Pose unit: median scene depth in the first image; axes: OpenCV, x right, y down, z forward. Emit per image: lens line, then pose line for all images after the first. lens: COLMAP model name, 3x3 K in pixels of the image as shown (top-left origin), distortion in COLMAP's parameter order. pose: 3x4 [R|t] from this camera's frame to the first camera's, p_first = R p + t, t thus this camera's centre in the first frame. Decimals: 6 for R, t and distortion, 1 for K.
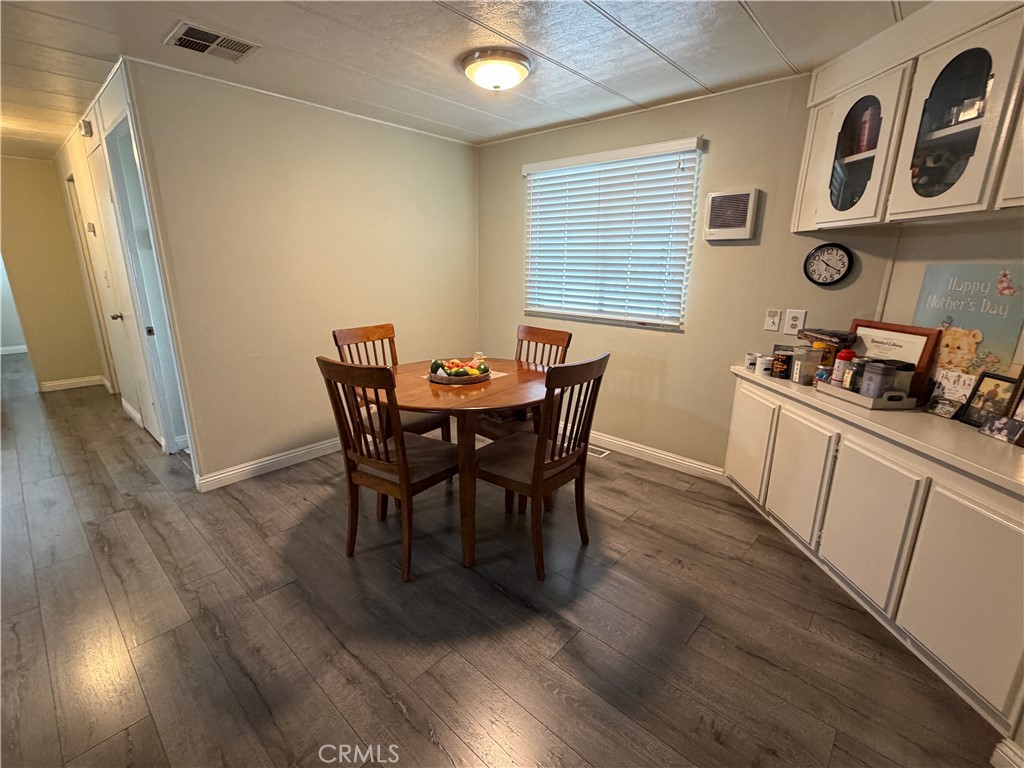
lens RADIAL K [[459.0, 0, 512.0], [0, 459.0, 386.0], [0, 0, 1]] dist [-0.000143, 0.000184]
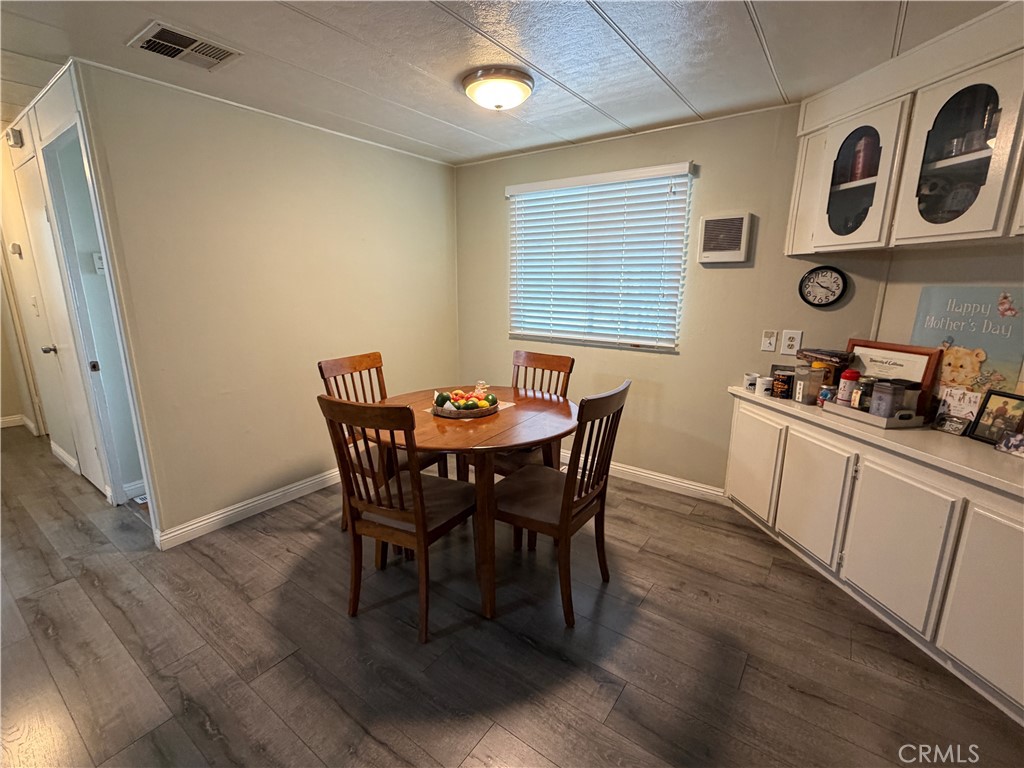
lens RADIAL K [[459.0, 0, 512.1], [0, 459.0, 386.1], [0, 0, 1]] dist [-0.000143, 0.000184]
pose [[0.993925, -0.031195, 0.105542, -0.126686], [0.035125, 0.998749, -0.035589, -0.032456], [-0.104300, 0.039080, 0.993778, 0.066385]]
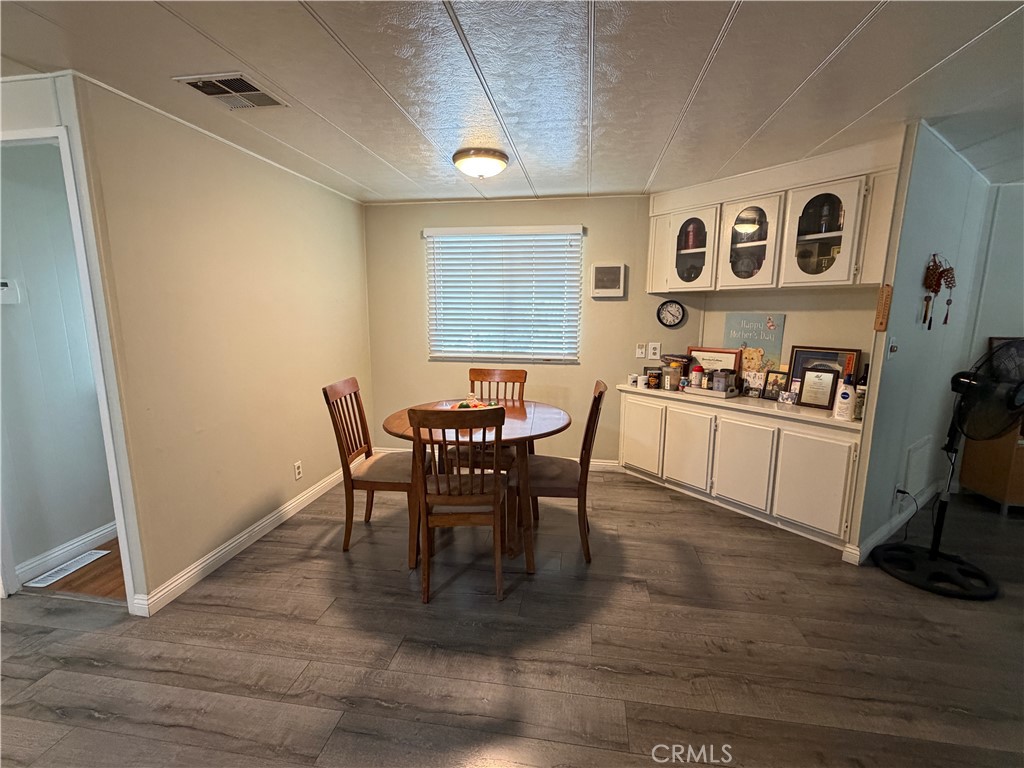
lens RADIAL K [[459.0, 0, 511.5], [0, 459.0, 385.5], [0, 0, 1]] dist [-0.000143, 0.000184]
pose [[0.837698, -0.098235, 0.537226, -0.691883], [0.147534, 0.987821, -0.049422, -0.025493], [-0.525828, 0.120660, 0.841989, -0.009093]]
